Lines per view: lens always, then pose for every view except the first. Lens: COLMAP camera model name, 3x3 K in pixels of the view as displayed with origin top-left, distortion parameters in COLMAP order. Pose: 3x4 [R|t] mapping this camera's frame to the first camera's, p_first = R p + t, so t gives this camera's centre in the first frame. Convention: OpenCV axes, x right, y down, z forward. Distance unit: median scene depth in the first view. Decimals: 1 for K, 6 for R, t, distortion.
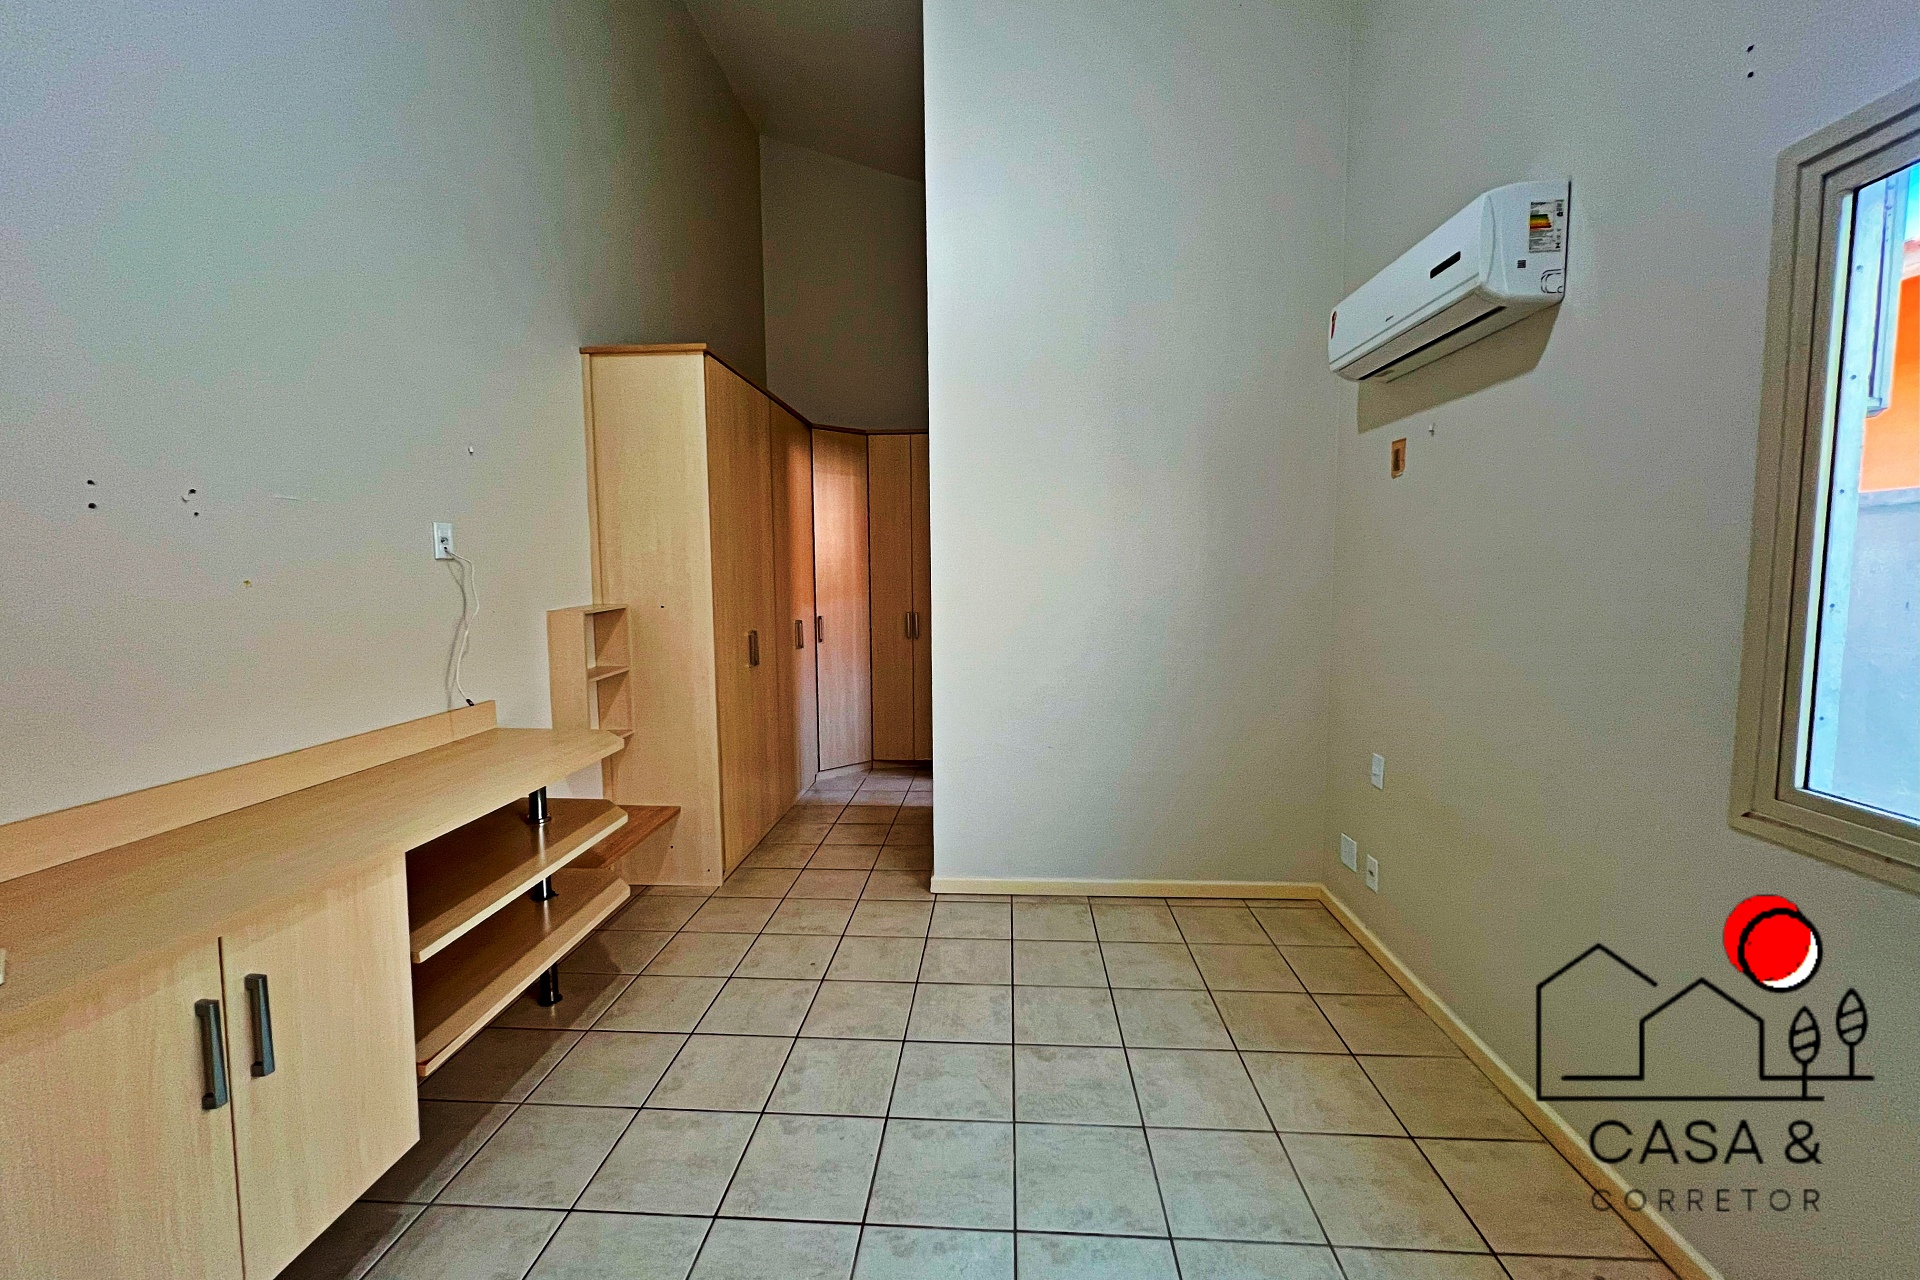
lens RADIAL K [[768.0, 0, 960.0], [0, 768.0, 640.0], [0, 0, 1]] dist [-0.002578, 0.000401]
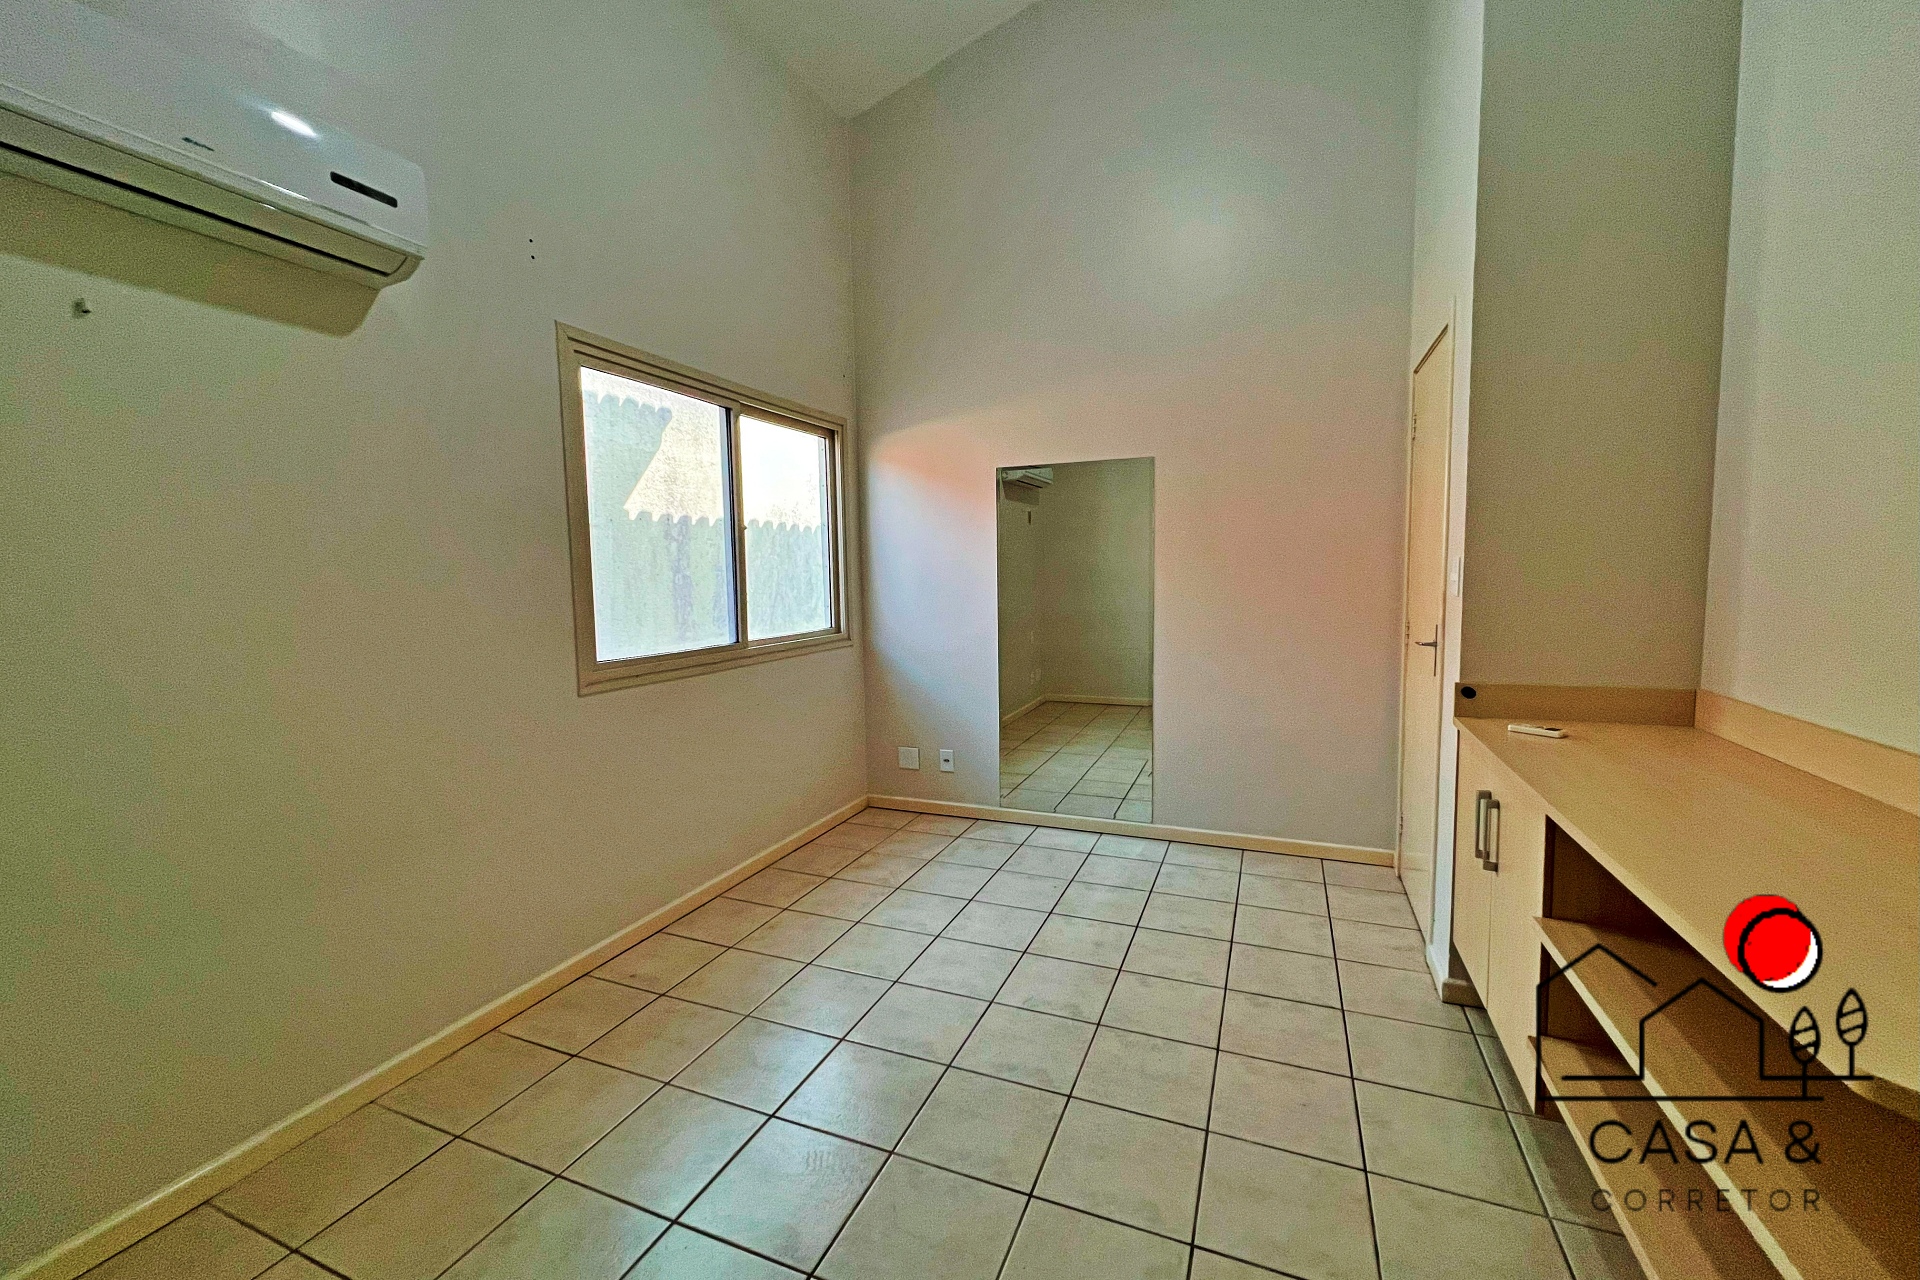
lens RADIAL K [[768.0, 0, 960.0], [0, 768.0, 640.0], [0, 0, 1]] dist [-0.002578, 0.000401]
pose [[-0.944007, -0.004812, 0.329892, -0.298213], [0.053865, 0.984230, 0.168495, -0.100713], [-0.325500, 0.176830, -0.928860, 1.720387]]
